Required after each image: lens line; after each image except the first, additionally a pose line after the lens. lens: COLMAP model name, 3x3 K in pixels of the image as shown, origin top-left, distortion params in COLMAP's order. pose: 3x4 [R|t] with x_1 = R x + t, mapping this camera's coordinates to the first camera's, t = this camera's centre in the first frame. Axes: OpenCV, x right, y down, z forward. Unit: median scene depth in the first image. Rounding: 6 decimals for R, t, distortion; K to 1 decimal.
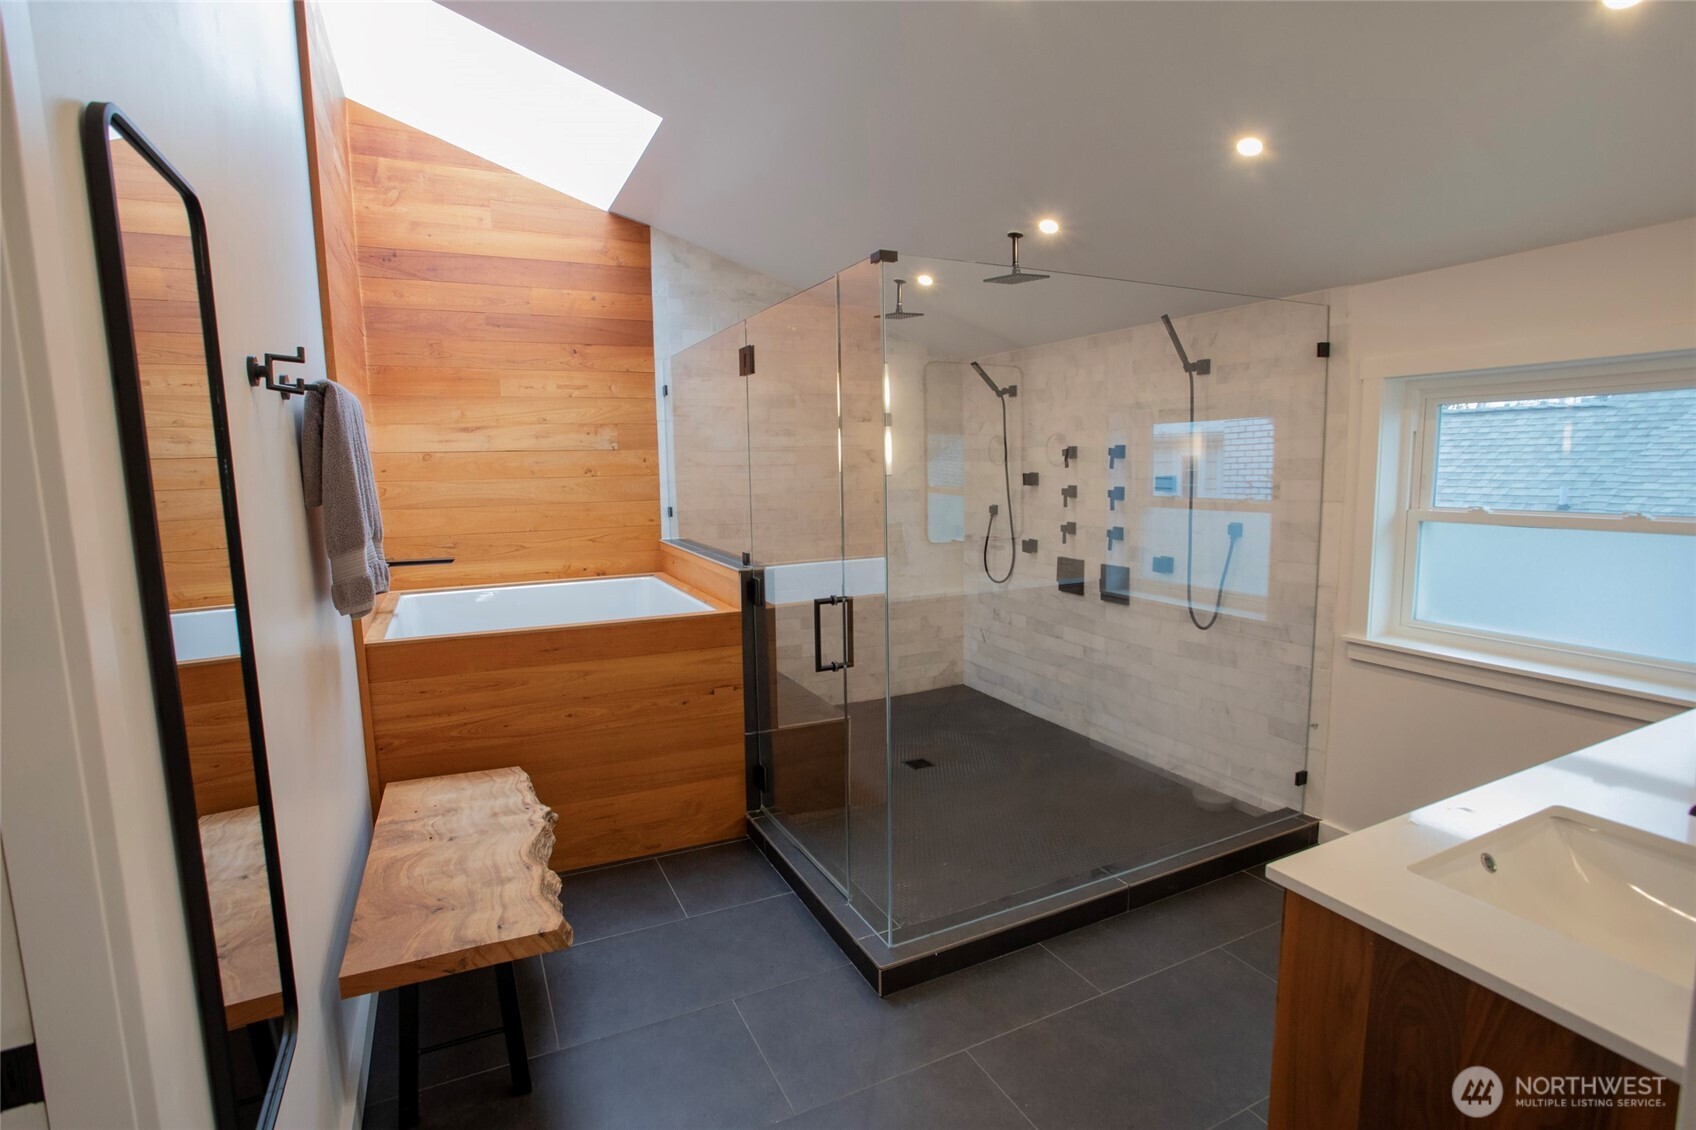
lens RADIAL K [[812.4, 0, 856.7], [0, 812.4, 560.8], [0, 0, 1]] dist [-0.068127, 0.028484]
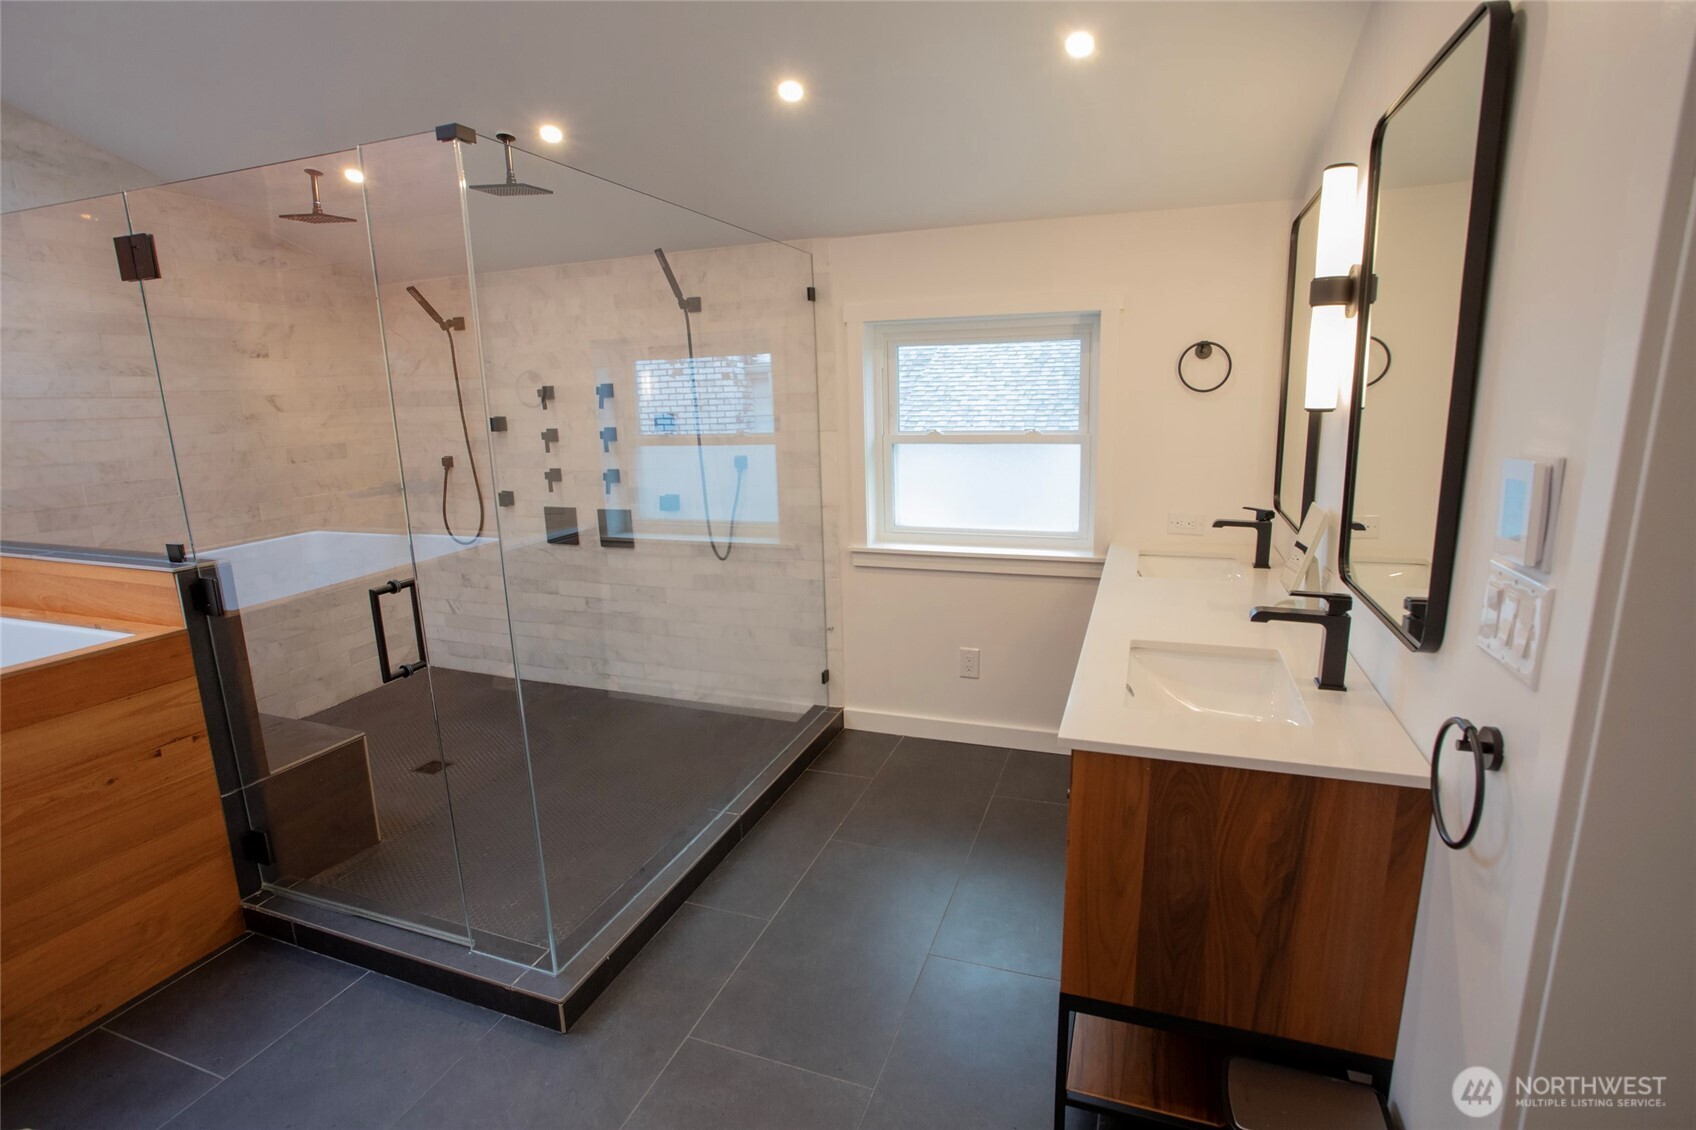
lens RADIAL K [[812.4, 0, 856.7], [0, 812.4, 560.8], [0, 0, 1]] dist [-0.068127, 0.028484]
pose [[0.729476, -0.144238, 0.668625, -0.148435], [0.098028, 0.989468, 0.106502, -0.009299], [-0.676945, -0.012147, 0.735933, 0.106913]]
